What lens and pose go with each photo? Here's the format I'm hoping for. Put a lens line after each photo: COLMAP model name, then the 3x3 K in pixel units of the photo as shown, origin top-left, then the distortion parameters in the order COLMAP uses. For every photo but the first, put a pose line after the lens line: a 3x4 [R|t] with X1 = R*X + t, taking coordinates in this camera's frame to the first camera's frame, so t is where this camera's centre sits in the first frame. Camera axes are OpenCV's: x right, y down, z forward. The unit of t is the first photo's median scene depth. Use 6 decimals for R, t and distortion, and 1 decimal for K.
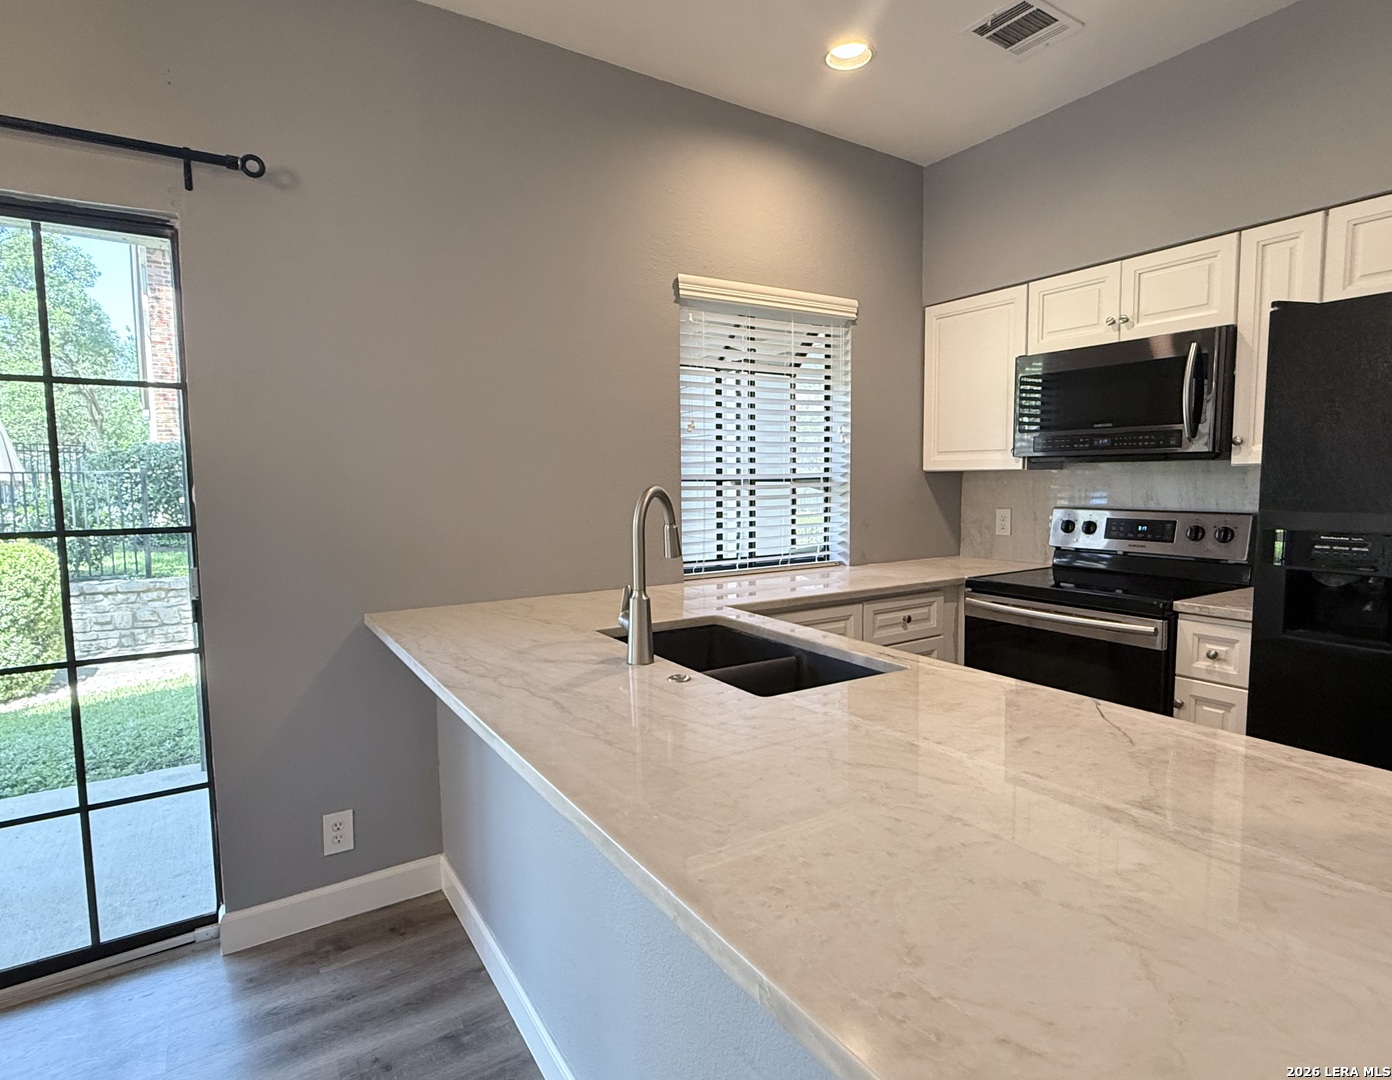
lens RADIAL K [[759.6, 0, 707.6], [0, 759.6, 542.0], [0, 0, 1]] dist [0.001378, 0.000959]
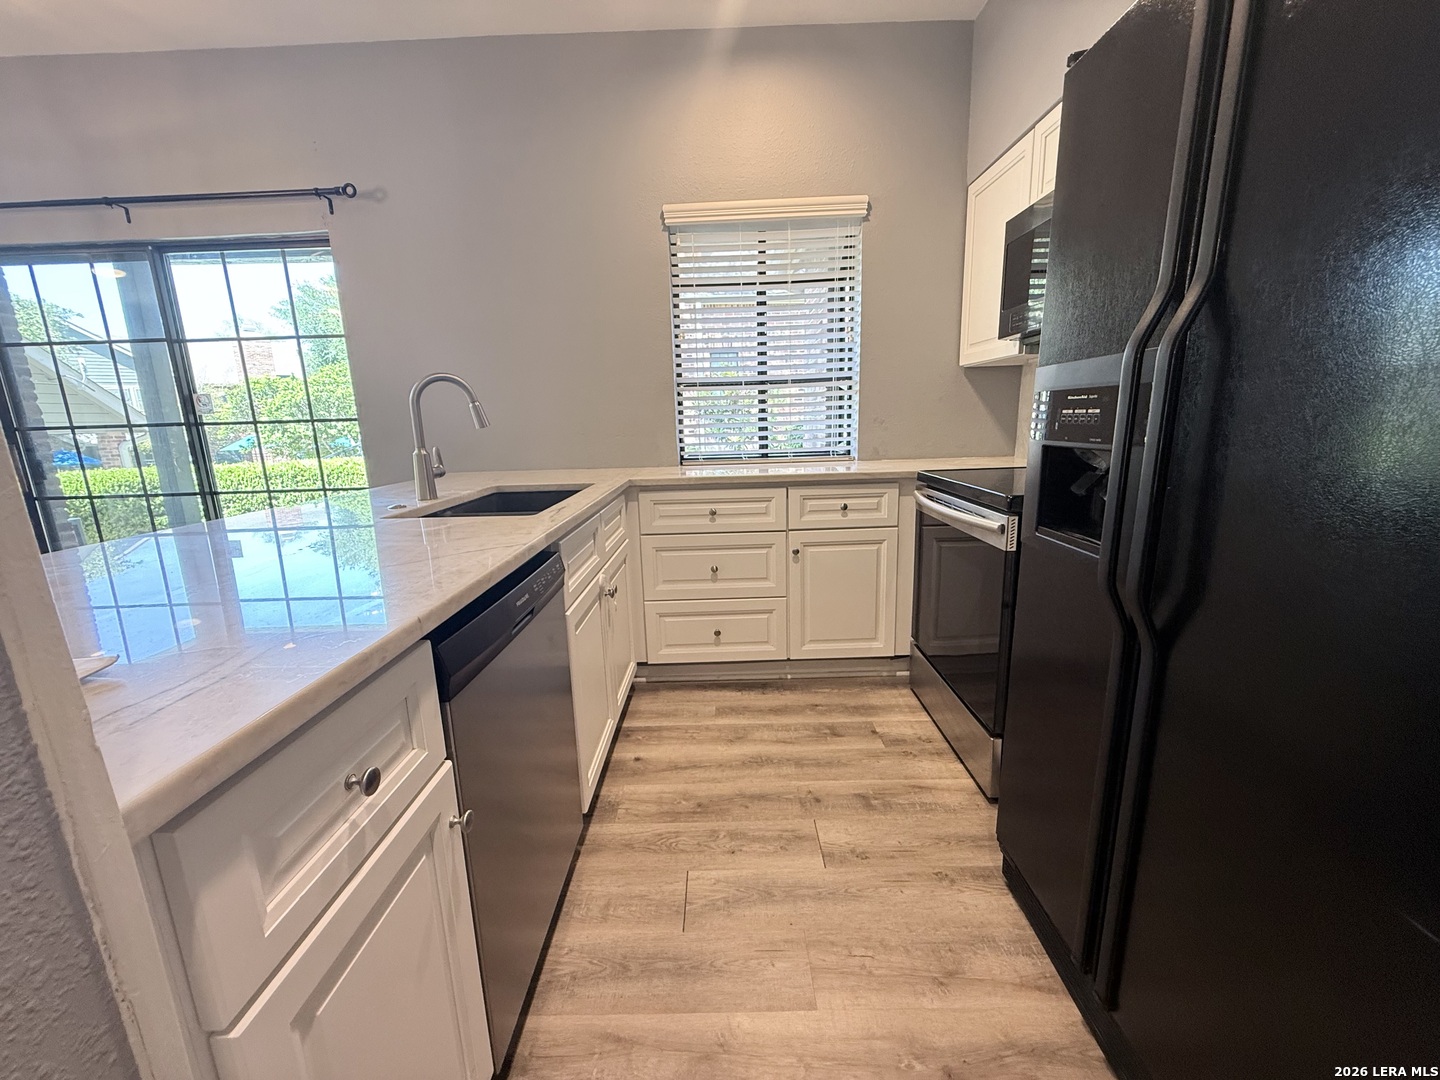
lens RADIAL K [[574.9, 0, 716.7], [0, 574.9, 542.0], [0, 0, 1]] dist [-0.000815, 0.000635]
pose [[0.828008, 0.102465, -0.551274, 0.563589], [-0.027026, 0.989311, 0.143291, 0.039996], [0.560064, -0.103748, 0.821927, 0.235396]]
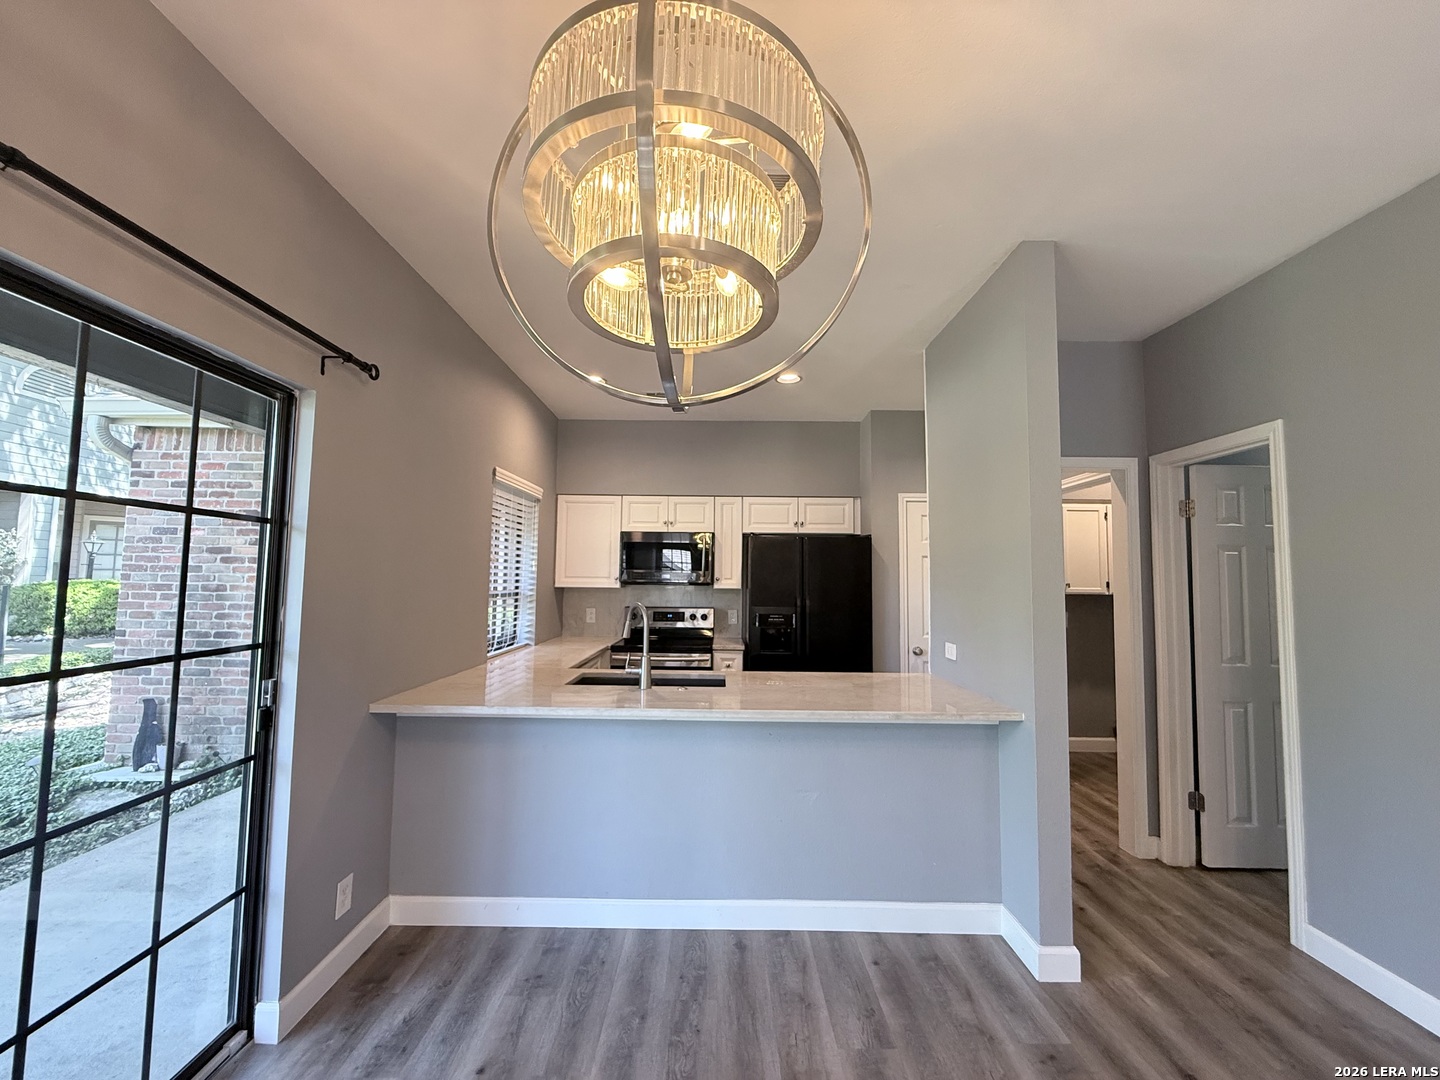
lens RADIAL K [[574.9, 0, 718.0], [0, 574.9, 542.8], [0, 0, 1]] dist [-0.000815, 0.000635]
pose [[0.552849, 0.069185, 0.830404, -0.740260], [0.056362, 0.991160, -0.120102, -0.019804], [-0.831373, 0.113201, 0.544063, -0.031389]]
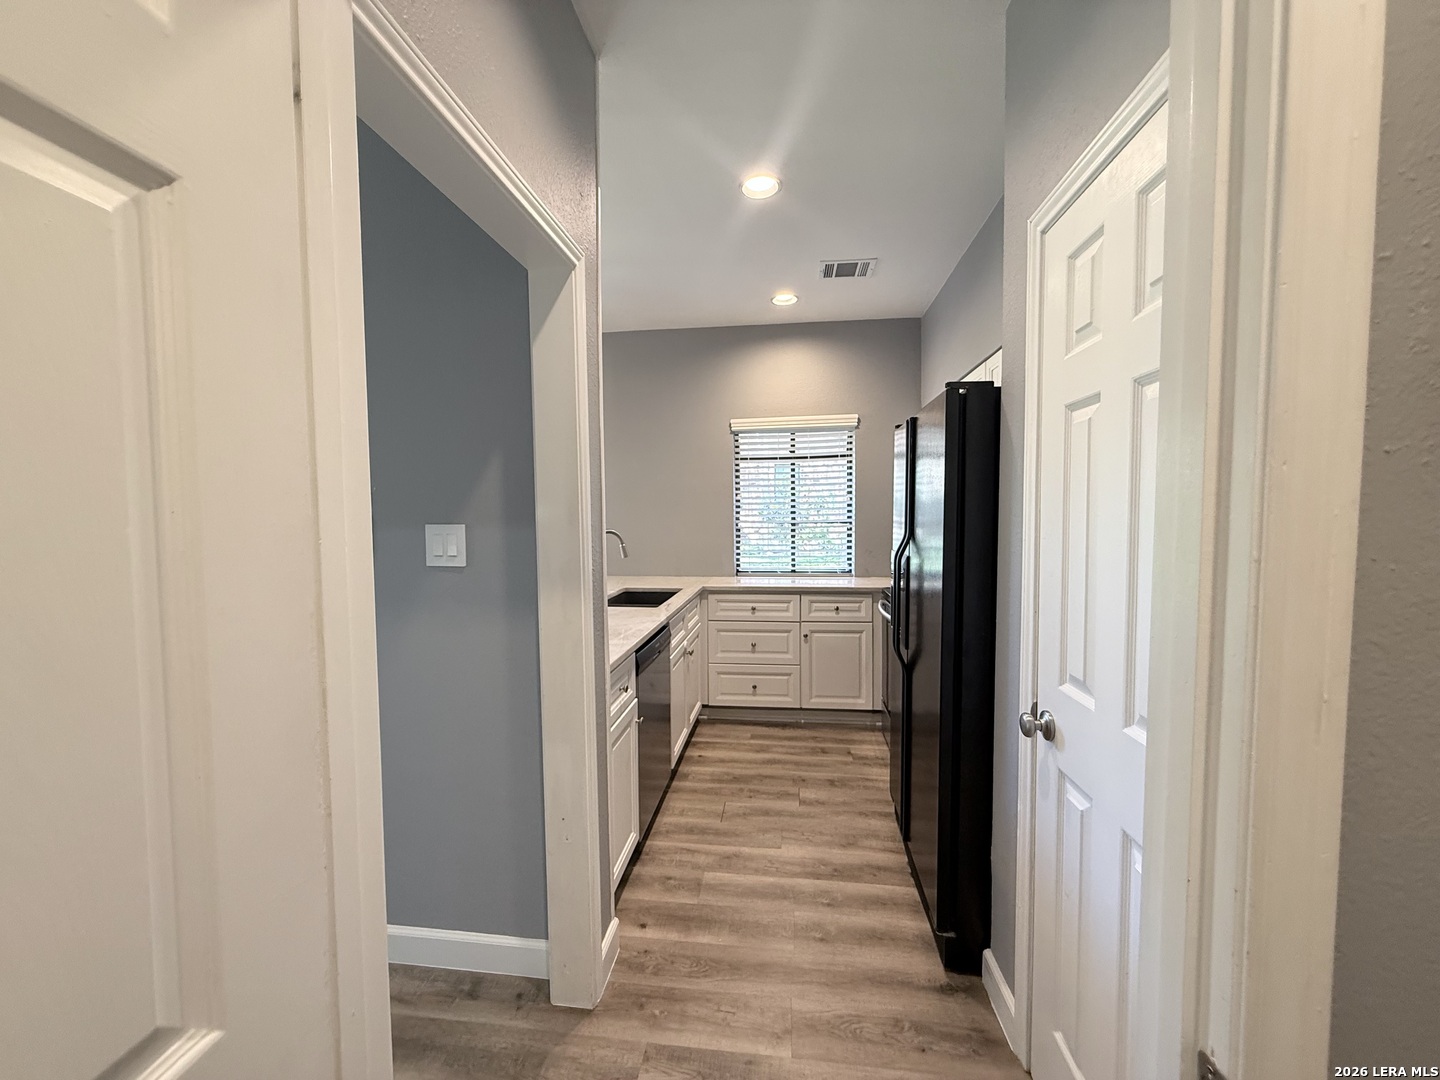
lens RADIAL K [[574.9, 0, 712.2], [0, 574.9, 543.6], [0, 0, 1]] dist [-0.000815, 0.000635]
pose [[0.750063, 0.037051, -0.660327, 0.888476], [-0.054763, 0.998480, -0.006180, -0.017964], [0.659095, 0.040797, 0.750953, -0.137841]]
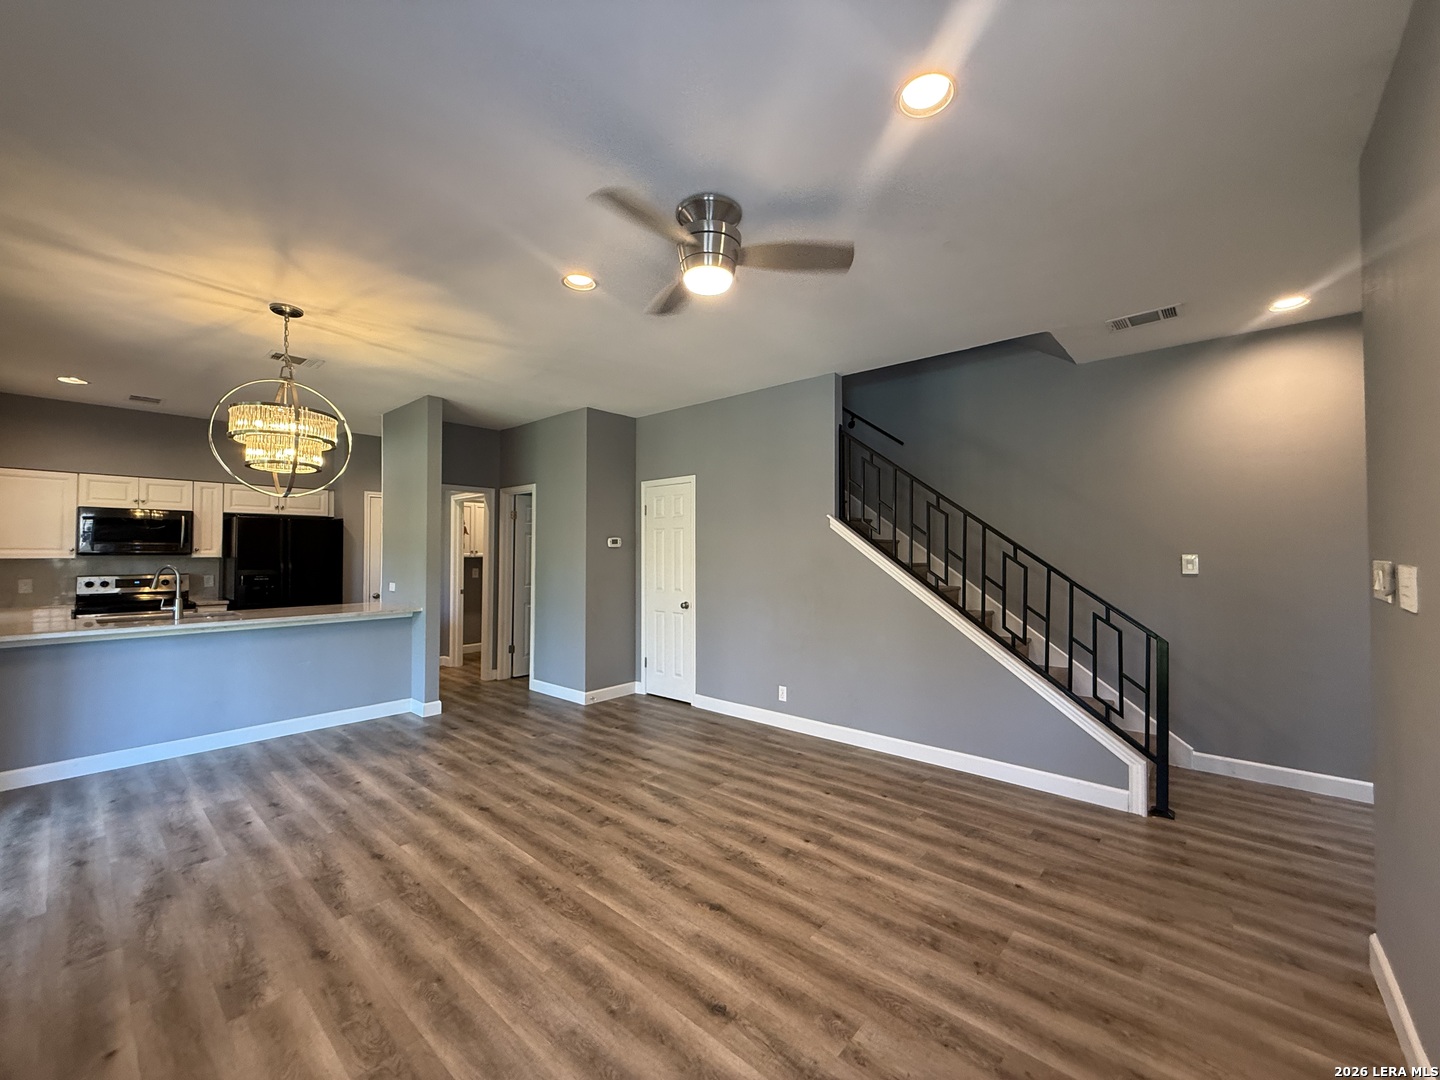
lens RADIAL K [[574.9, 0, 715.5], [0, 574.9, 540.0], [0, 0, 1]] dist [-0.000815, 0.000635]
pose [[-0.257638, 0.030534, 0.965759, -1.735238], [0.086148, 0.996246, -0.008516, 0.022988], [-0.962393, 0.081004, -0.259301, -0.336446]]
